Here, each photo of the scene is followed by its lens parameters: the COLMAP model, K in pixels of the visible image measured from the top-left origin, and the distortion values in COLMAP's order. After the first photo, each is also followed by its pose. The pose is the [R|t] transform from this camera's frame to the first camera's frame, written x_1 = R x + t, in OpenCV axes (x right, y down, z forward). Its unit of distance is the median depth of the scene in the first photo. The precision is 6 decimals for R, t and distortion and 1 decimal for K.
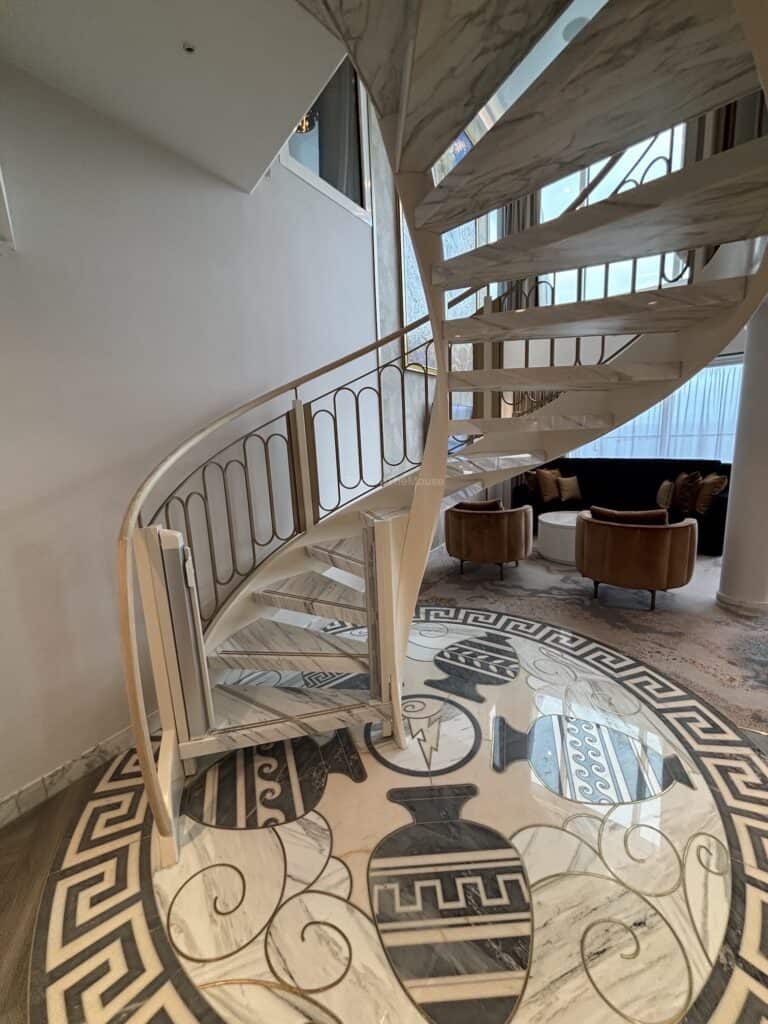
lens RADIAL K [[413.7, 0, 381.6], [0, 413.7, 509.6], [0, 0, 1]] dist [0.002247, -0.000092]
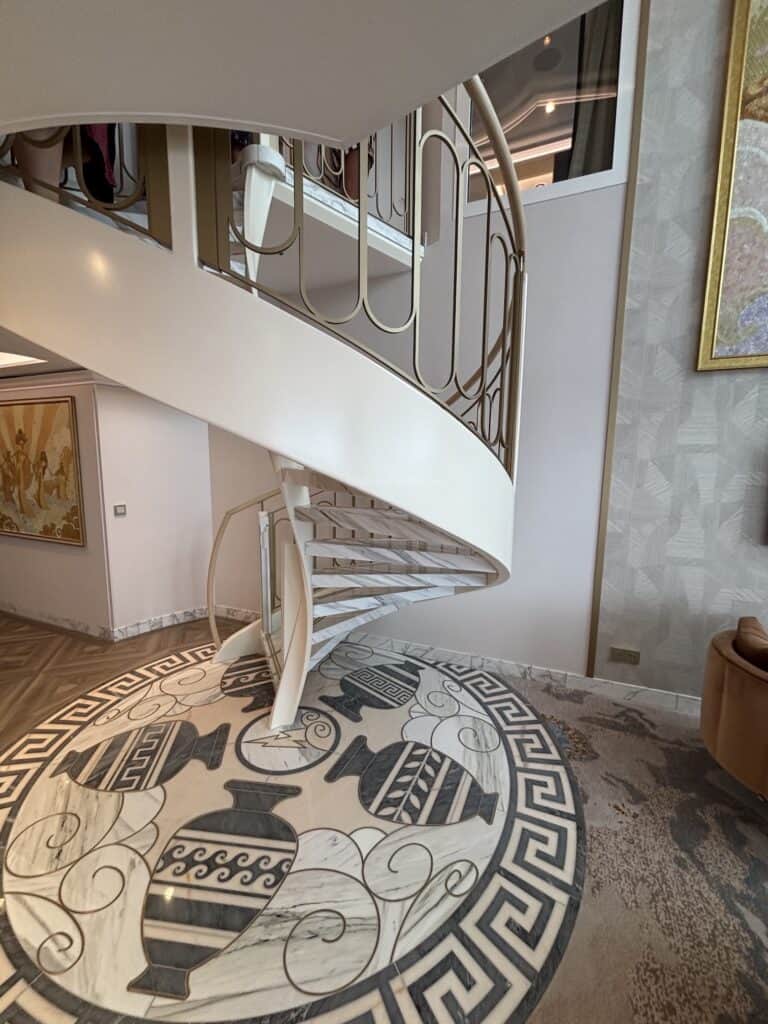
lens RADIAL K [[414.9, 0, 389.1], [0, 414.9, 509.3], [0, 0, 1]] dist [0.014726, -0.008514]
pose [[0.158794, 0.140864, -0.977211, 1.130067], [-0.192666, 0.975162, 0.109261, -0.235342], [0.968331, 0.170925, 0.181990, 0.933754]]
